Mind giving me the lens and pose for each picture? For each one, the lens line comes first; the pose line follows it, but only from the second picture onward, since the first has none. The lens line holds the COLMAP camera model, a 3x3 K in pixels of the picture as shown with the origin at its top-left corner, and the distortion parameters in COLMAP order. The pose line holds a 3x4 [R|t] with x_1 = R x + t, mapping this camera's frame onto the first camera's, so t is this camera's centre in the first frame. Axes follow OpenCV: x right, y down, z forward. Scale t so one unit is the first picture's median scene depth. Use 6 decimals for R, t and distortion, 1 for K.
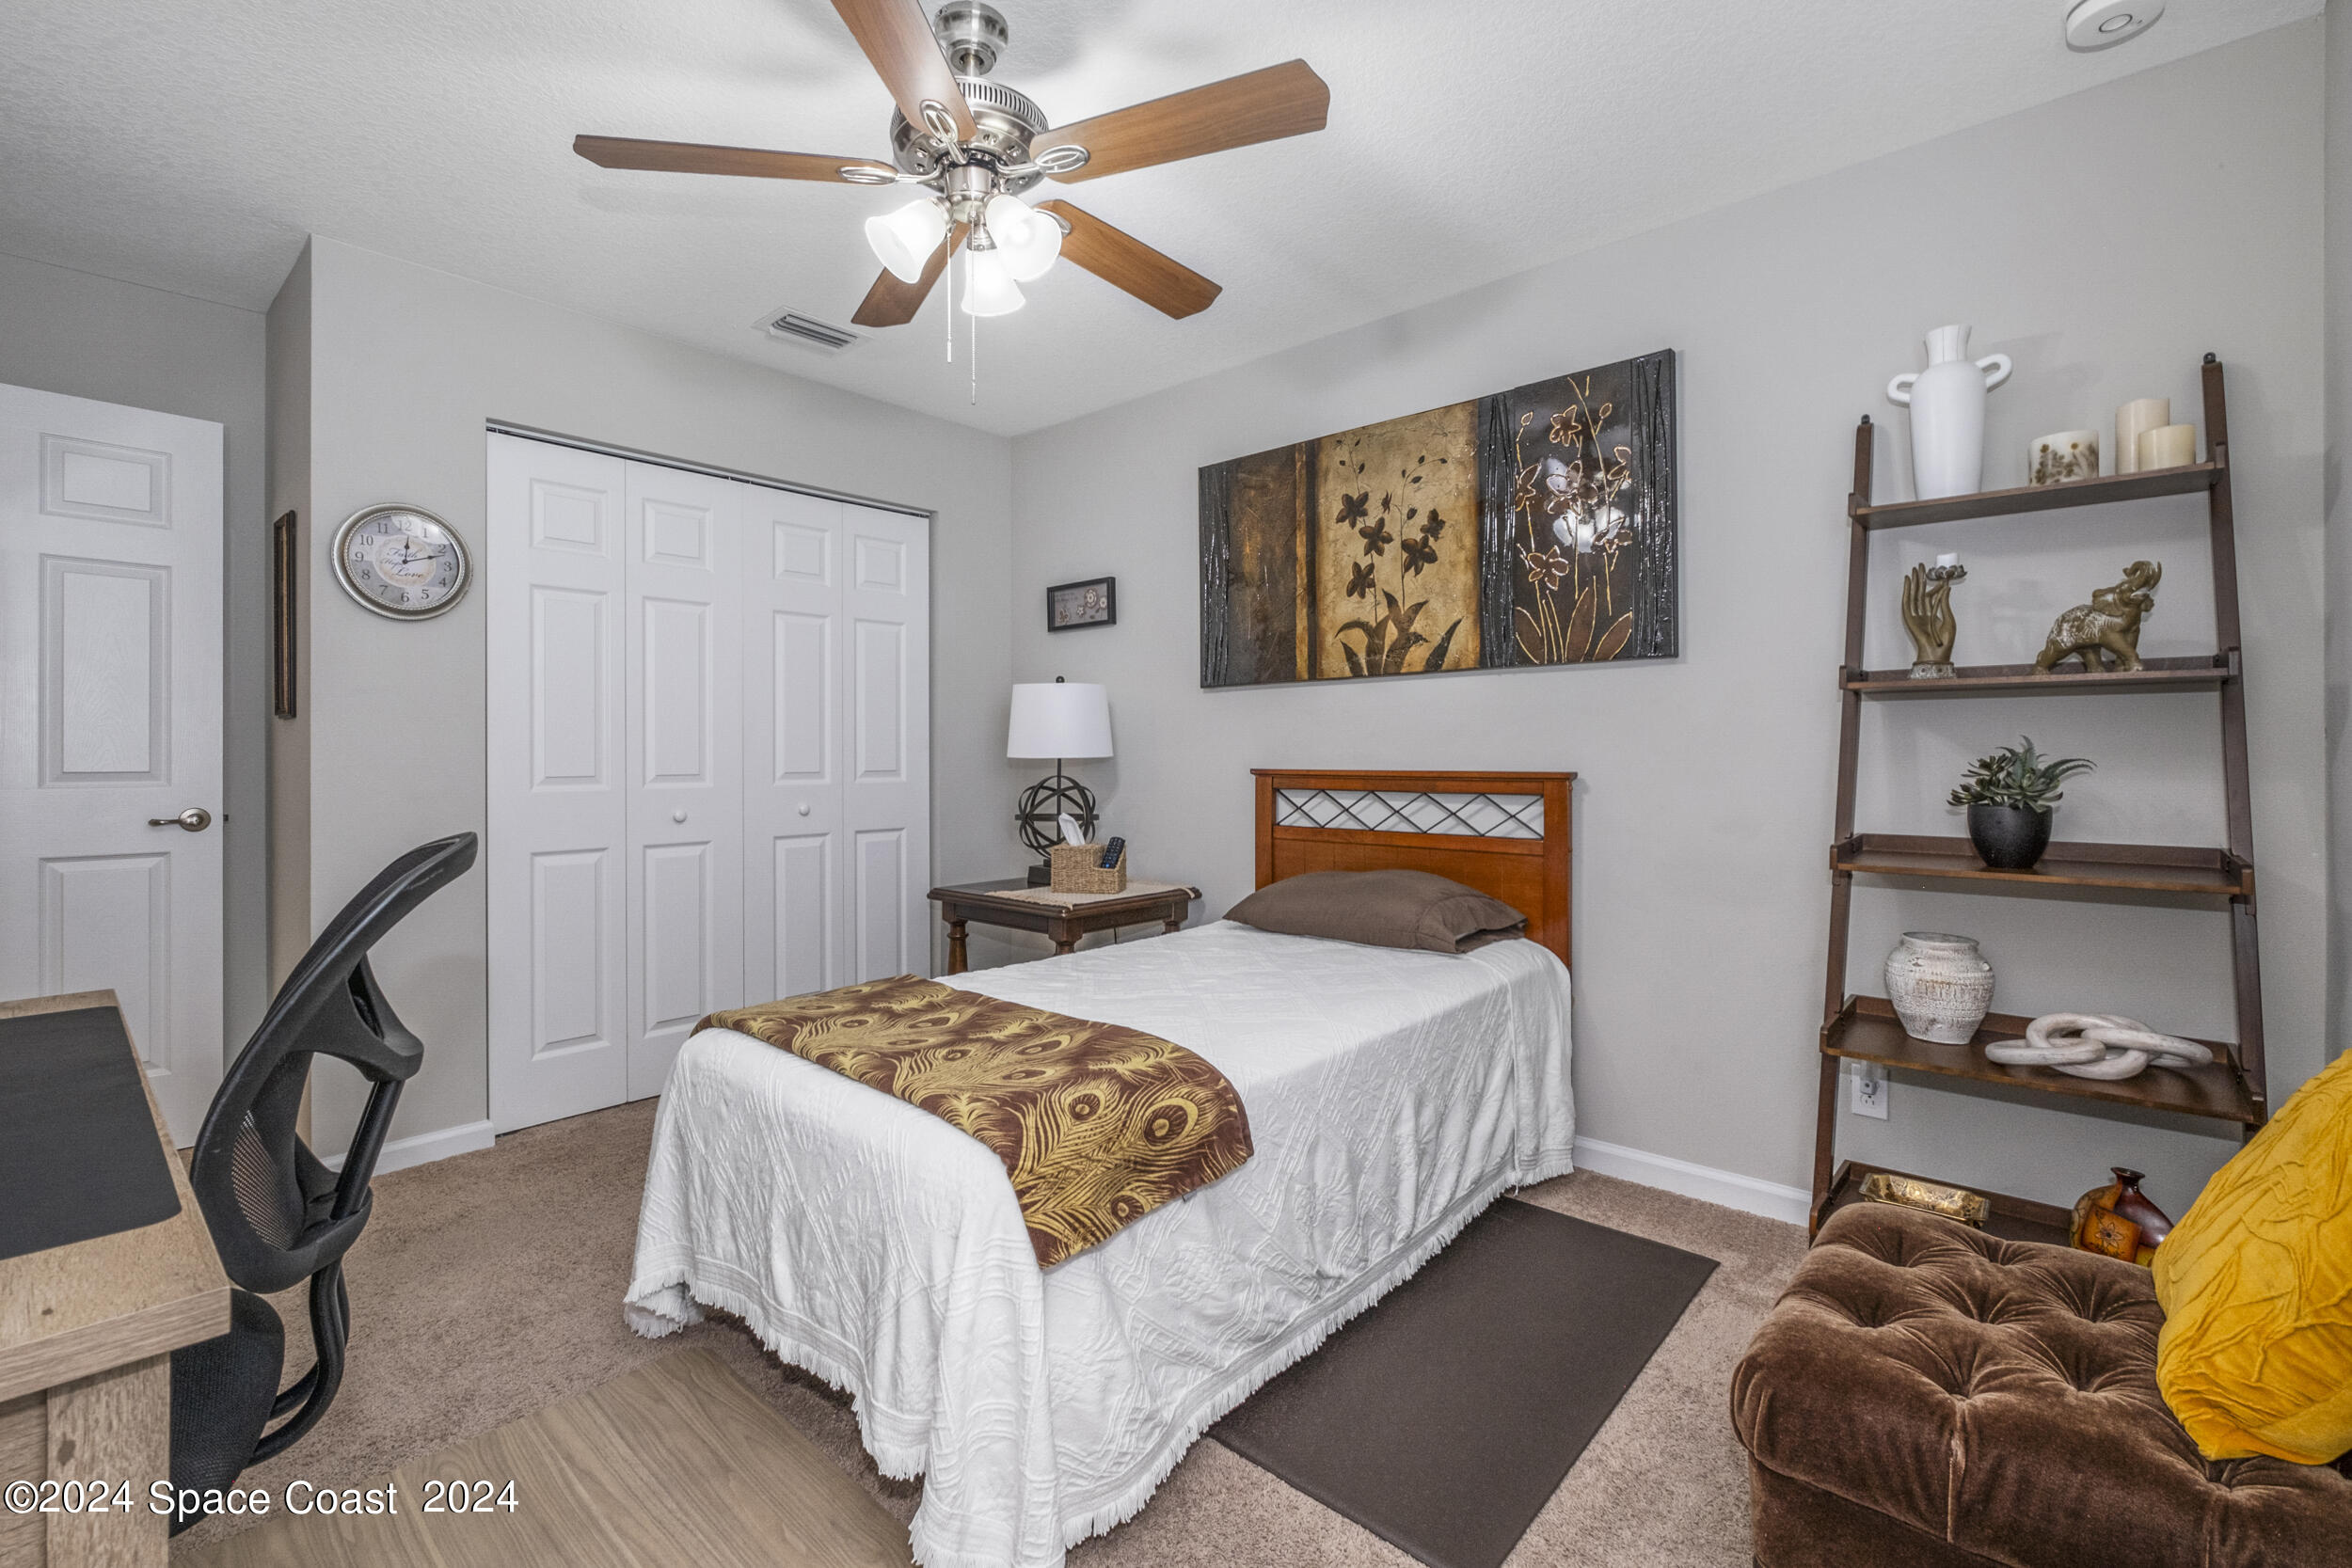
lens RADIAL K [[1017.4, 0, 1169.5], [0, 1017.4, 753.9], [0, 0, 1]] dist [-0.000158, 0.000144]
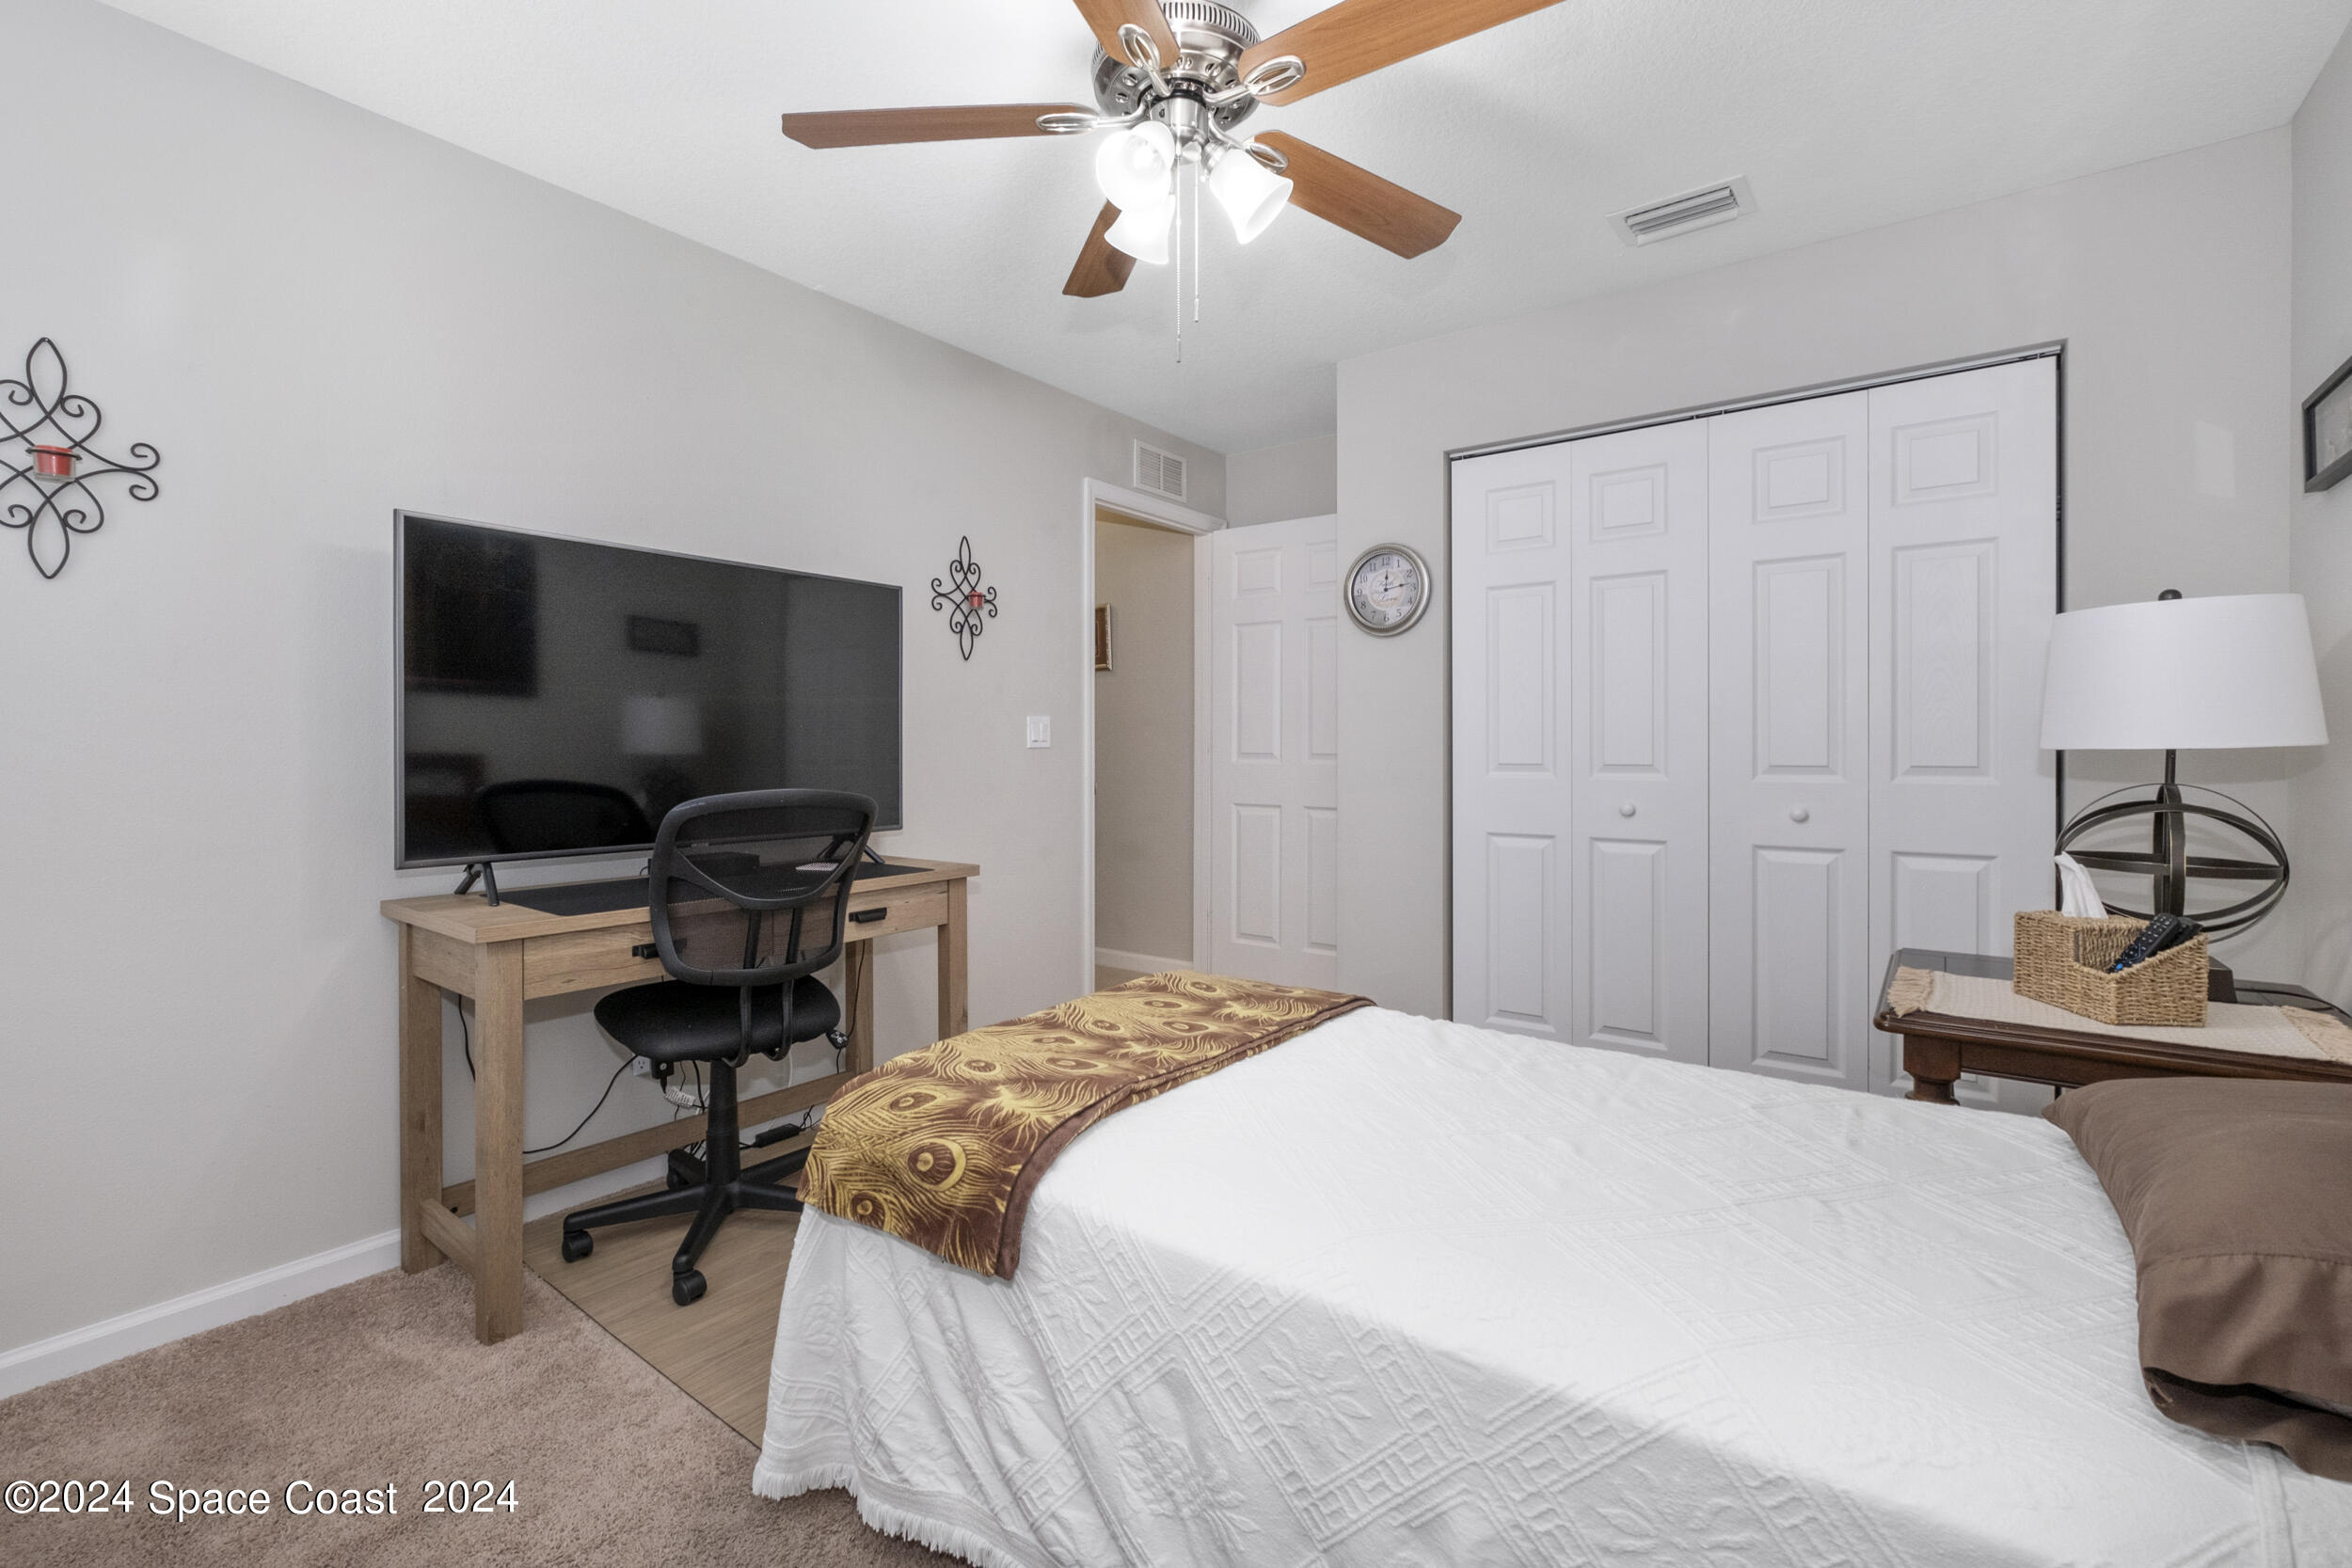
lens RADIAL K [[1032.8, 0, 1169.5], [0, 1032.8, 755.6], [0, 0, 1]] dist [-0.015163, 0.000034]
pose [[0.080797, 0.012968, -0.996646, 0.441521], [0.002524, 0.999909, 0.013215, -0.001092], [0.996727, -0.003583, 0.080757, 0.555395]]
